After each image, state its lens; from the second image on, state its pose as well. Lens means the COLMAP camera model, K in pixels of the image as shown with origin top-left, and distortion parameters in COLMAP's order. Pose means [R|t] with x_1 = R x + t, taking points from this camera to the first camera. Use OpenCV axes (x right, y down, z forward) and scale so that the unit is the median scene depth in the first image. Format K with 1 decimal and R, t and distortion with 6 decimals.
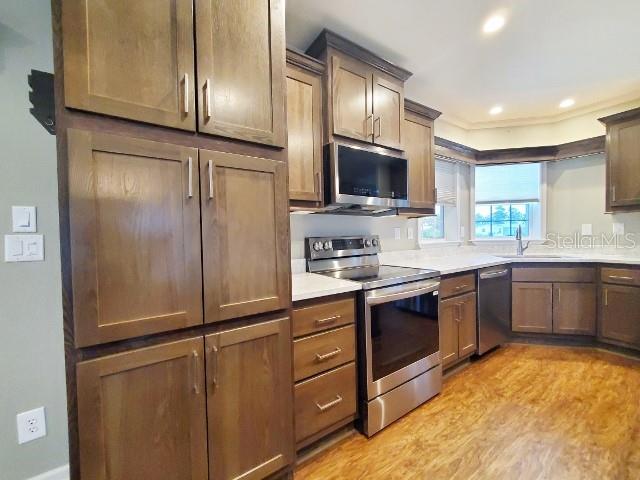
lens RADIAL K [[252.6, 0, 317.2], [0, 252.6, 241.0], [0, 0, 1]] dist [0.000364, -0.000210]
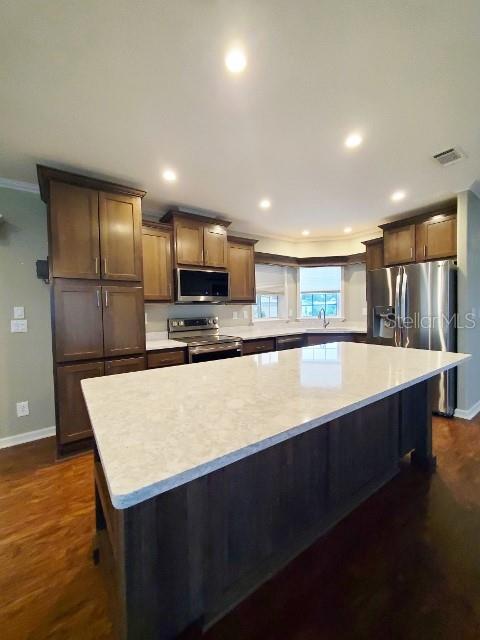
lens RADIAL K [[255.3, 0, 241.9], [0, 255.3, 318.0], [0, 0, 1]] dist [0.000089, -0.000040]
pose [[0.998862, -0.003551, 0.047565, 0.317048], [0.003132, 0.999956, 0.008872, -0.028694], [-0.047594, -0.008713, 0.998829, -0.632896]]
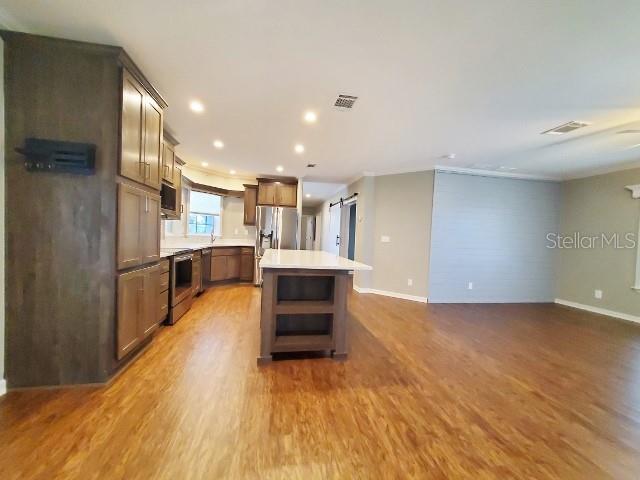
lens RADIAL K [[255.3, 0, 320.0], [0, 255.3, 240.0], [0, 0, 1]] dist [0.000089, -0.000040]
pose [[0.377136, 0.019933, 0.925943, -0.846615], [-0.028260, 0.999551, -0.010007, 0.031416], [-0.925727, -0.022393, 0.377530, -0.601143]]
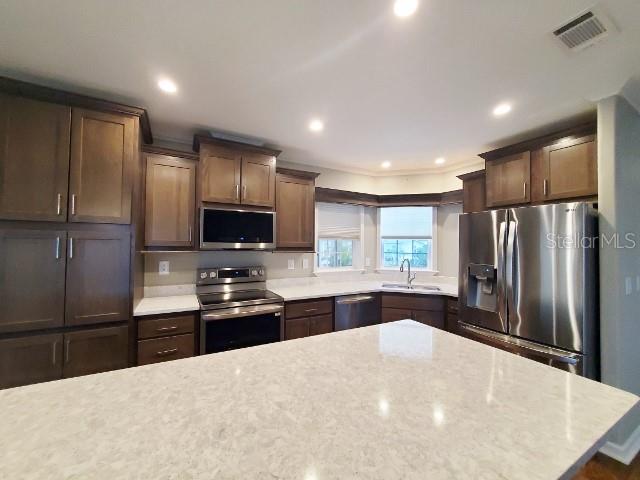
lens RADIAL K [[255.3, 0, 320.0], [0, 255.3, 240.0], [0, 0, 1]] dist [0.000089, -0.000040]
pose [[0.996809, 0.030977, -0.073571, 0.614233], [-0.034082, 0.998564, -0.041326, -0.114412], [0.072185, 0.043702, 0.996433, -0.295949]]
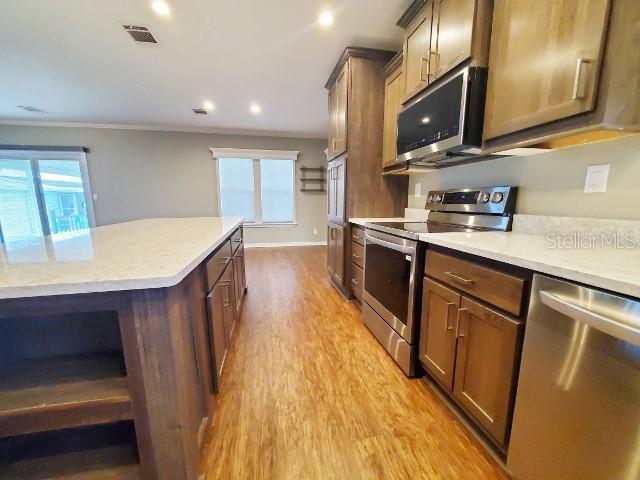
lens RADIAL K [[252.6, 0, 317.2], [0, 252.6, 241.0], [0, 0, 1]] dist [0.000364, -0.000210]
pose [[-0.366448, 0.171579, -0.914482, 1.035432], [-0.006344, 0.982367, 0.186858, -0.000709], [0.930417, 0.074275, -0.358898, 0.790482]]
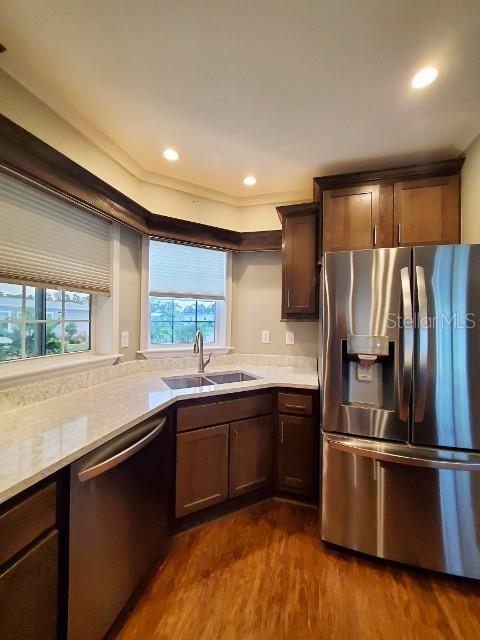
lens RADIAL K [[252.6, 0, 236.3], [0, 252.6, 318.3], [0, 0, 1]] dist [0.000364, -0.000210]
pose [[0.764621, 0.034198, 0.643572, 0.543546], [-0.013839, 0.999232, -0.036656, -0.094959], [-0.644332, 0.019121, 0.764507, 0.506756]]
